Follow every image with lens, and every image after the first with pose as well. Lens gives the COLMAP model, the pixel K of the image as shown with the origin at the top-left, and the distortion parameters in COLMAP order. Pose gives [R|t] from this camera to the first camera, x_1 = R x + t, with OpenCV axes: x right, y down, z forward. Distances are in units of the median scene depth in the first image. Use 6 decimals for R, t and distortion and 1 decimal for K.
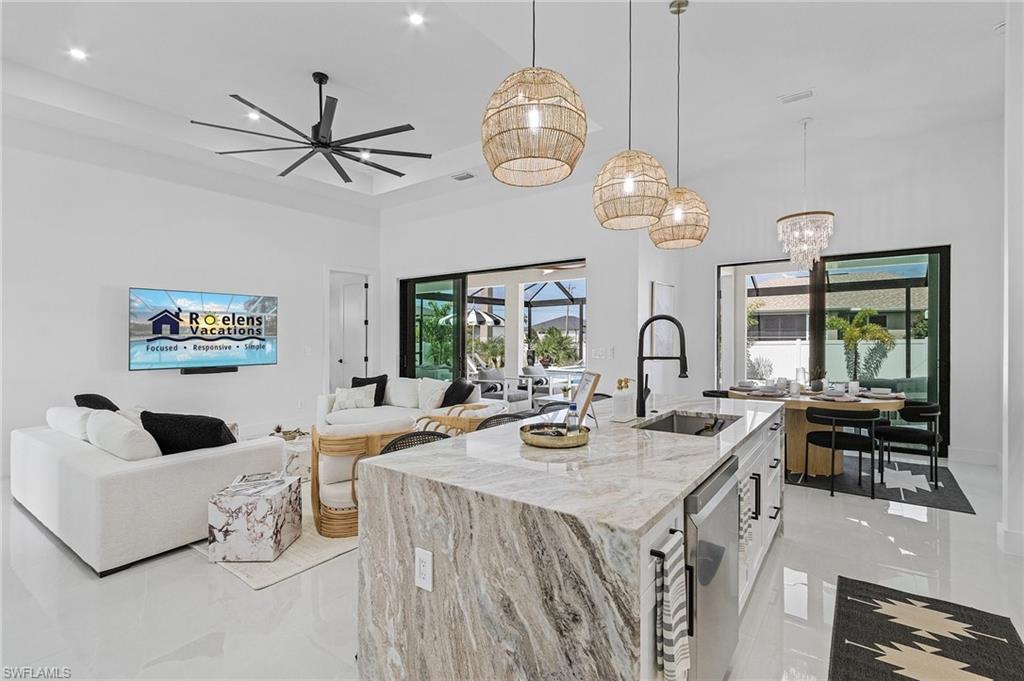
lens RADIAL K [[474.9, 0, 512.8], [0, 474.9, 343.8], [0, 0, 1]] dist [-0.001117, -0.000295]
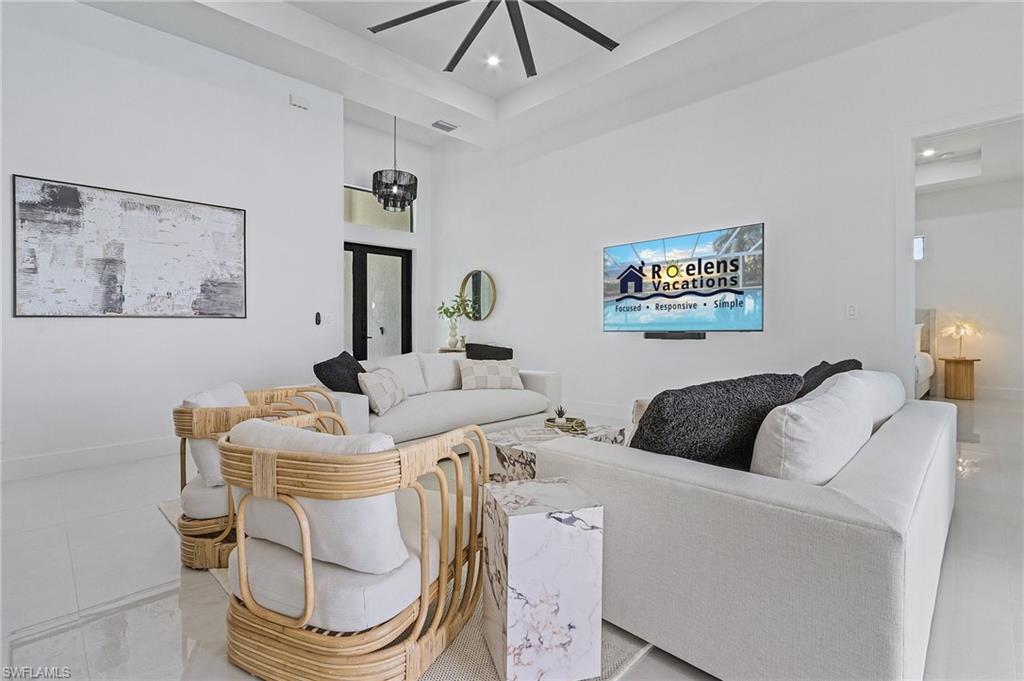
lens RADIAL K [[474.9, 0, 495.5], [0, 474.9, 330.1], [0, 0, 1]] dist [-0.001117, -0.000295]
pose [[-0.158534, 0.009296, -0.987310, 0.182671], [-0.003846, 0.999942, 0.010033, 0.039471], [0.987346, 0.005387, -0.158489, 0.820965]]
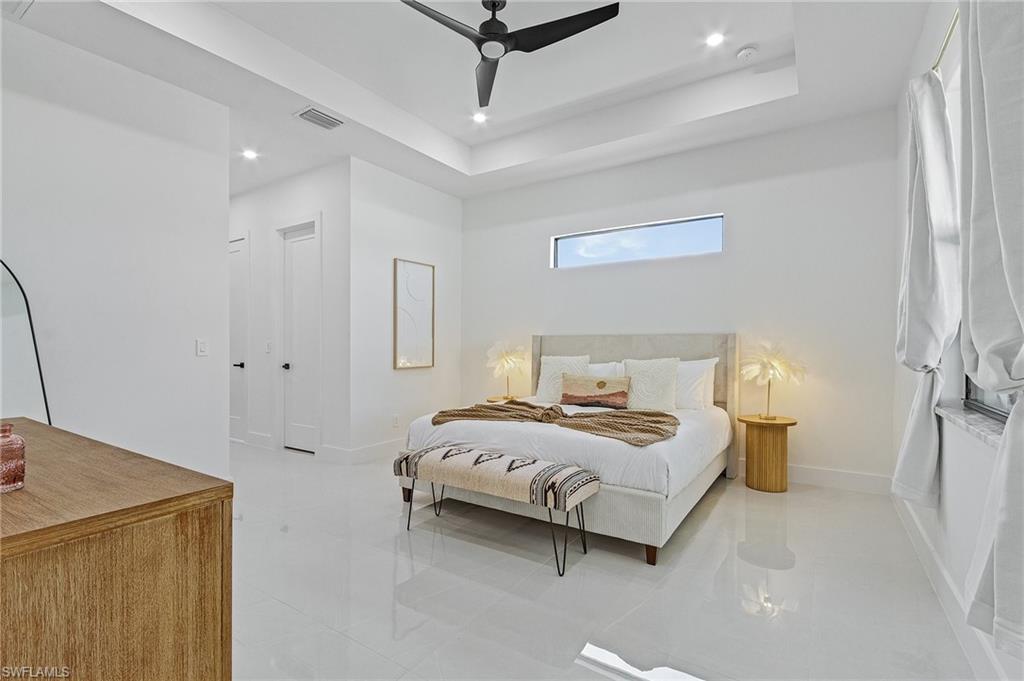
lens RADIAL K [[474.9, 0, 504.5], [0, 474.9, 341.4], [0, 0, 1]] dist [-0.001117, -0.000295]
pose [[0.060978, 0.009251, -0.998096, -0.441395], [-0.015439, 0.999846, 0.008324, 0.008007], [0.998020, 0.014902, 0.061111, 1.304155]]
